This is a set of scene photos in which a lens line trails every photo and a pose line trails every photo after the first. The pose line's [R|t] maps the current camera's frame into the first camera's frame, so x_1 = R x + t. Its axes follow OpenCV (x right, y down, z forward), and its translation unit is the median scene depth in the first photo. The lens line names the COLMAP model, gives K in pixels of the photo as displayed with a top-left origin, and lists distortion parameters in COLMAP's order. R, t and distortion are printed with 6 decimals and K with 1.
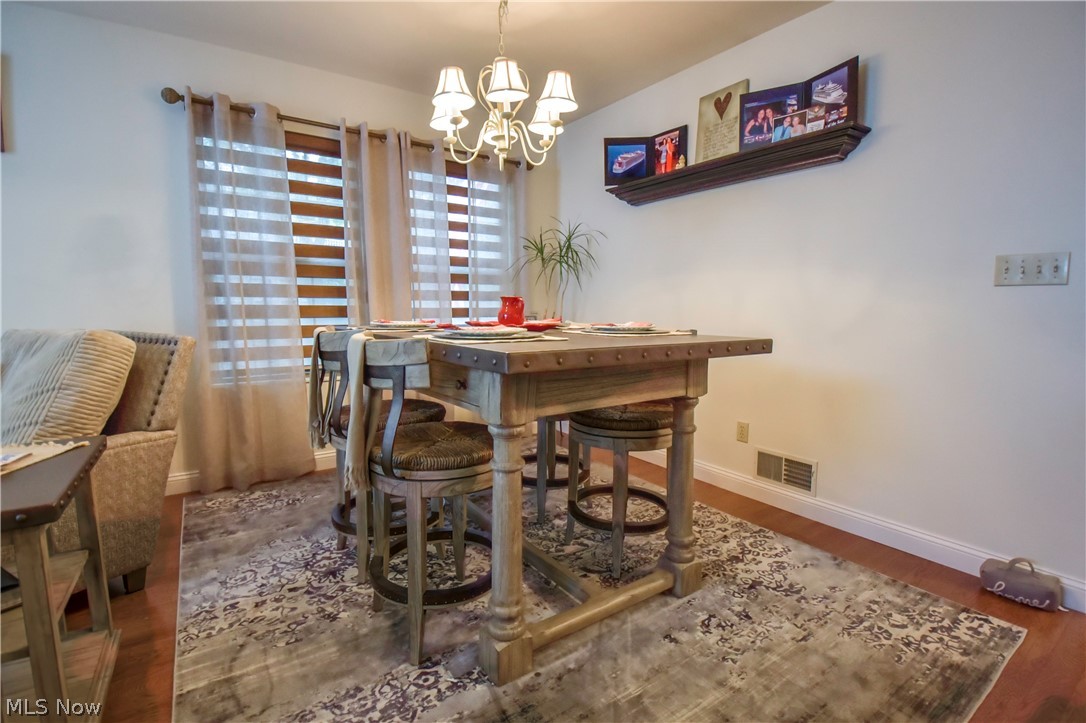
lens RADIAL K [[505.4, 0, 543.0], [0, 505.4, 361.5], [0, 0, 1]] dist [-0.000220, -0.024582]
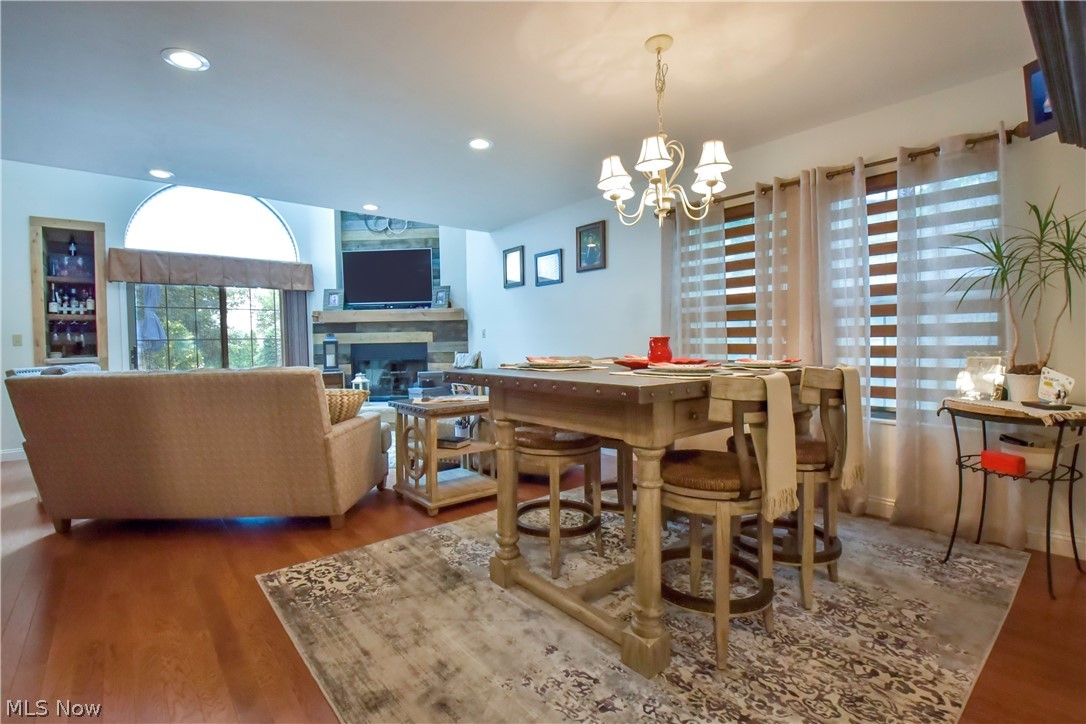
lens RADIAL K [[491.1, 0, 544.0], [0, 491.1, 358.8], [0, 0, 1]] dist [0.000299, -0.016857]
pose [[0.108621, 0.024992, -0.993769, 0.706893], [-0.098786, 0.995007, 0.014225, -0.051119], [0.989163, 0.096625, 0.110547, 0.454322]]
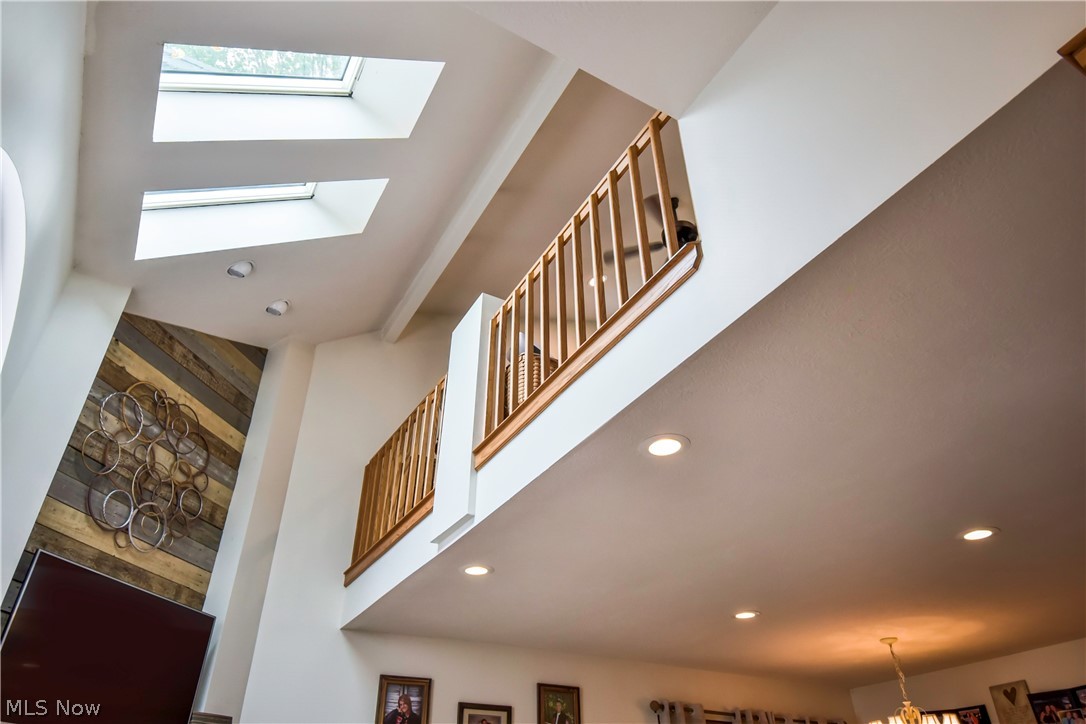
lens RADIAL K [[694.8, 0, 544.0], [0, 694.8, 357.6], [0, 0, 1]] dist [0.058685, -0.065295]
pose [[0.997023, -0.057293, -0.051601, -0.830239], [0.008967, 0.750845, -0.660417, 0.095843], [0.076581, 0.657988, 0.749124, -1.277196]]
